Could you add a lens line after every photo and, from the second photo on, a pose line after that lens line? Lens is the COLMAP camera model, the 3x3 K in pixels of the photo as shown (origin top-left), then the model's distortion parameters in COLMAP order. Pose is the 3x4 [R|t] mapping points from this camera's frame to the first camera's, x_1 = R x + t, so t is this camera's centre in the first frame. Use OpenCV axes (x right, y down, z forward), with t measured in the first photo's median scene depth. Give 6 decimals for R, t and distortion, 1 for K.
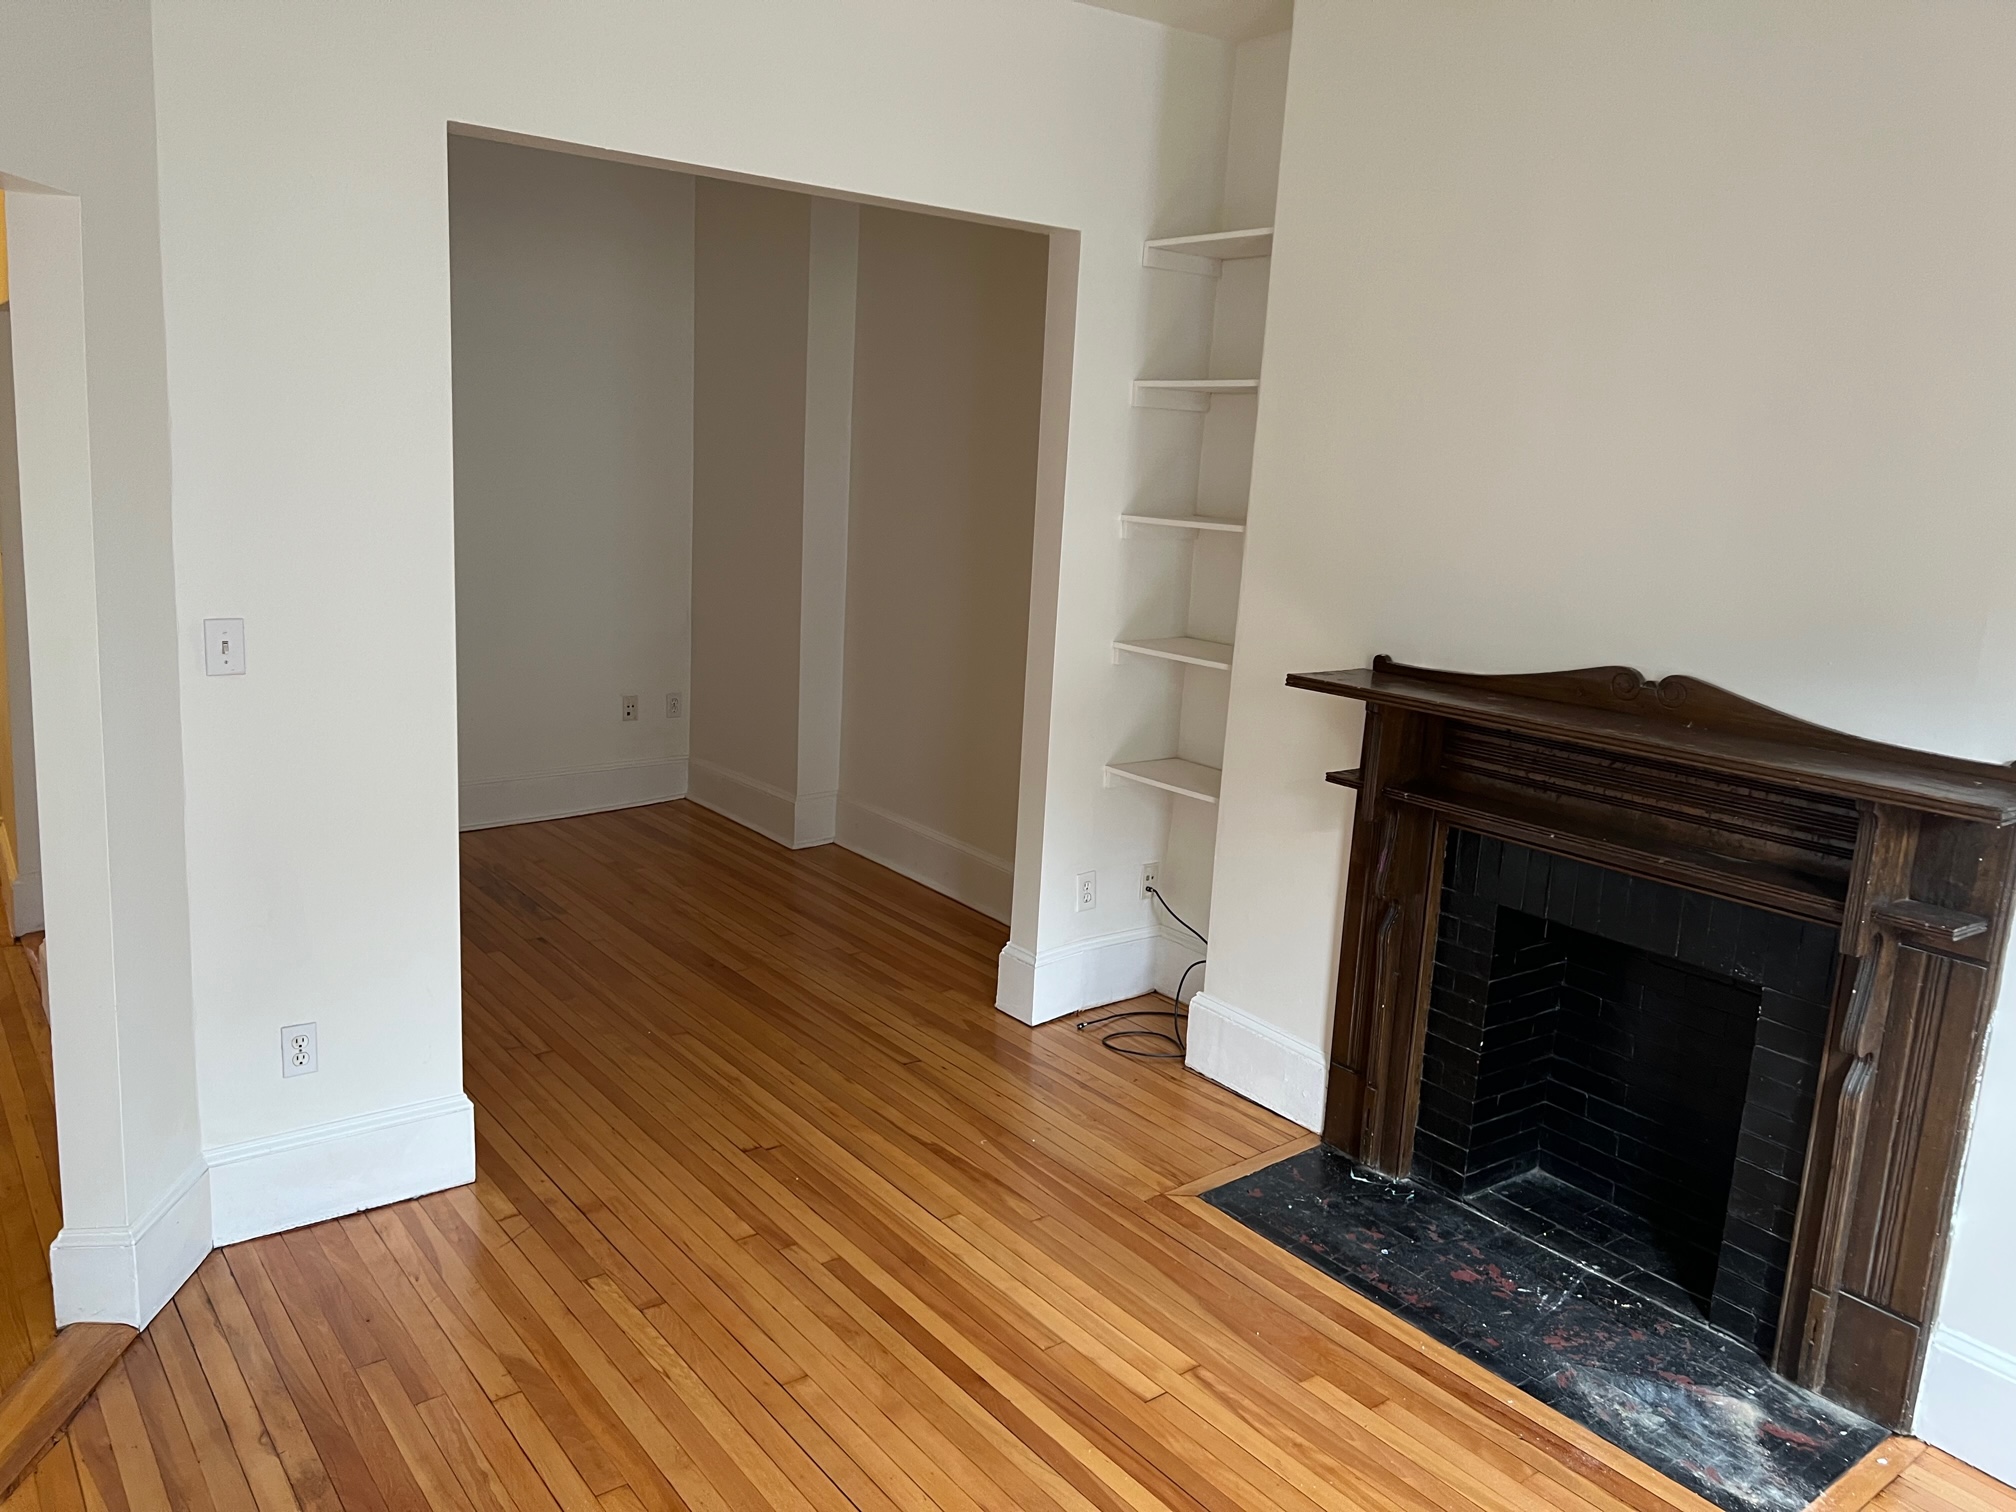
lens RADIAL K [[1509.0, 0, 1012.7], [0, 1509.0, 757.4], [0, 0, 1]] dist [0.079388, -0.073451]
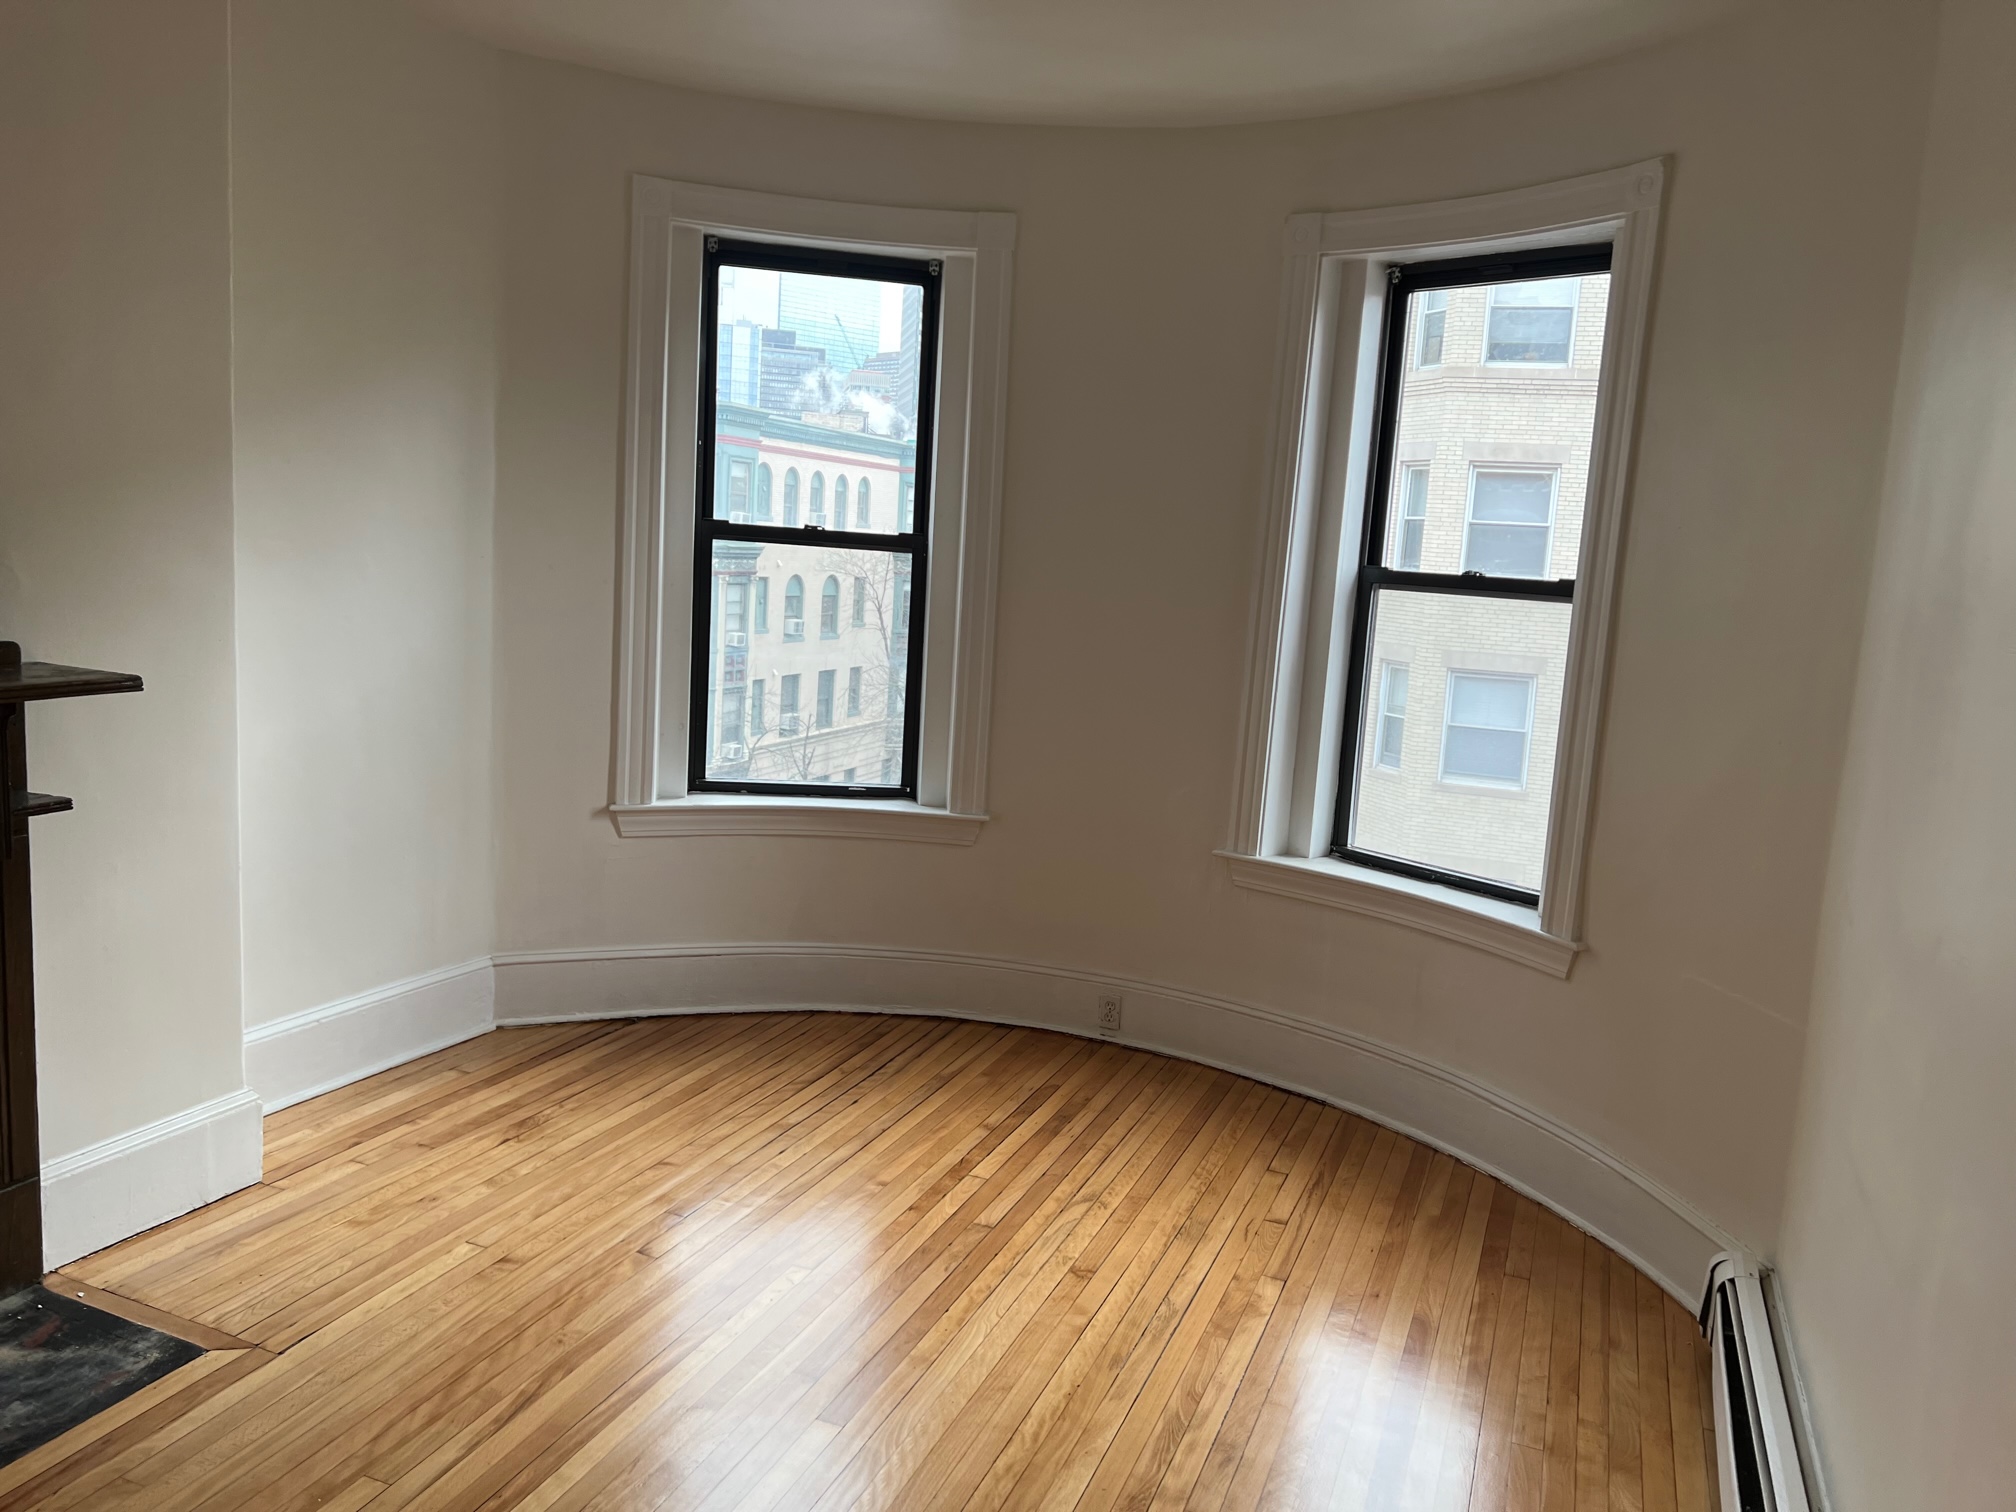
lens RADIAL K [[1509.0, 0, 1039.6], [0, 1509.0, 731.3], [0, 0, 1]] dist [0.079388, -0.073451]
pose [[-0.532594, -0.195767, 0.823419, -0.471195], [0.077458, 0.957525, 0.277752, -0.133048], [-0.842819, 0.211710, -0.494809, 0.679758]]
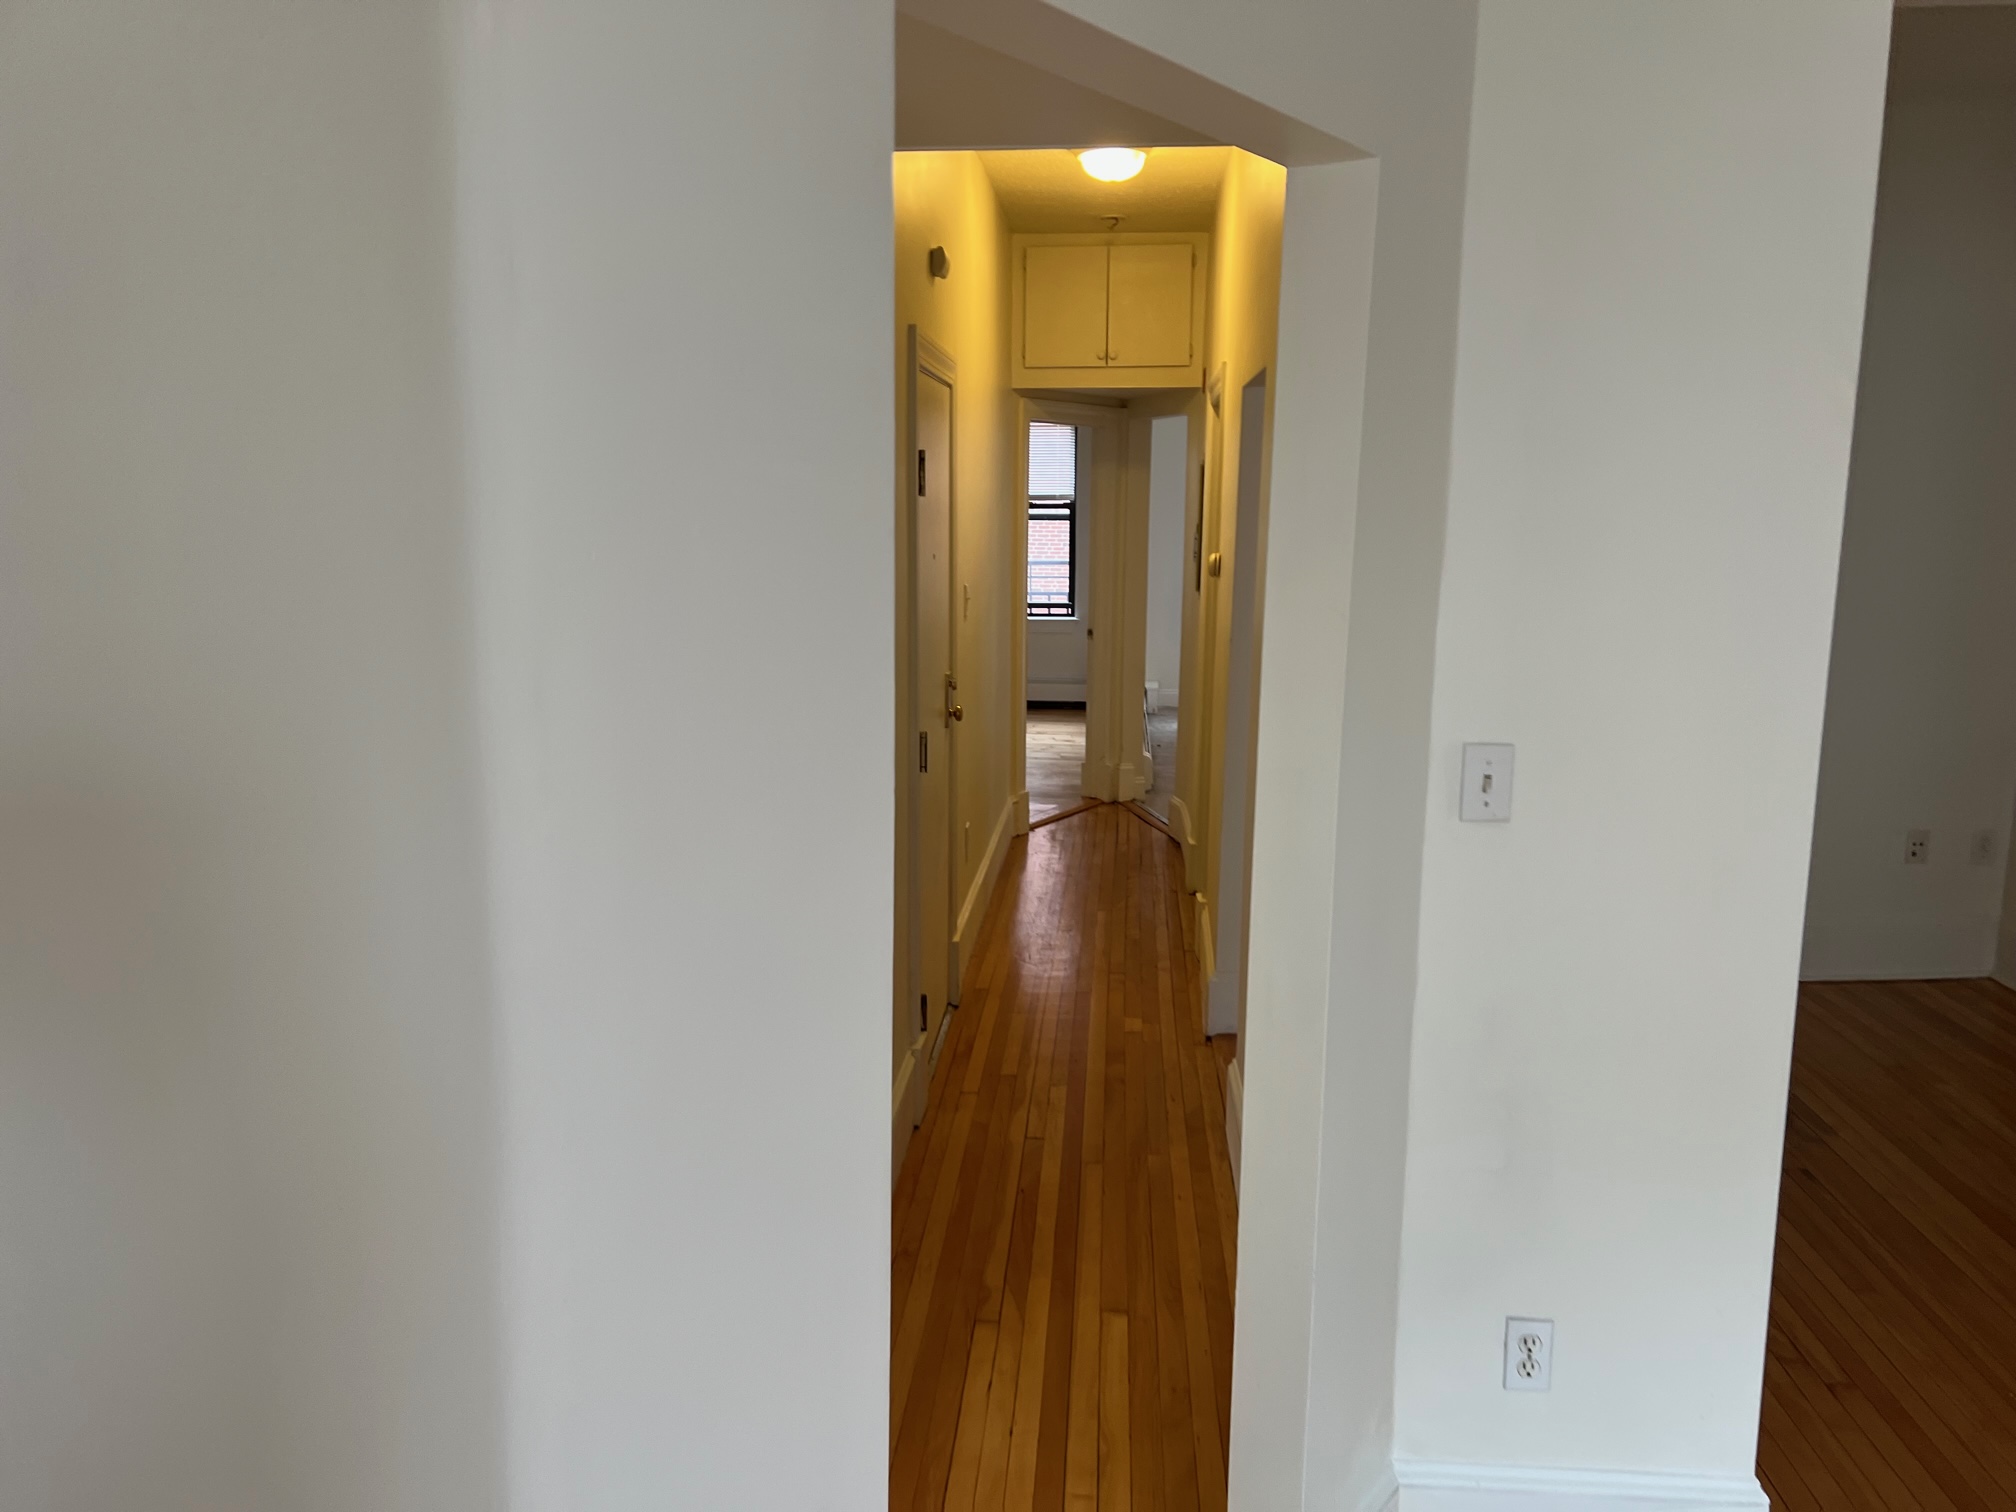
lens RADIAL K [[1509.0, 0, 1003.6], [0, 1509.0, 734.9], [0, 0, 1]] dist [0.079388, -0.073451]
pose [[0.749605, 0.055943, -0.659517, -0.183653], [-0.097735, 0.994854, -0.026698, -0.045061], [0.654630, 0.084471, 0.751215, 0.270265]]
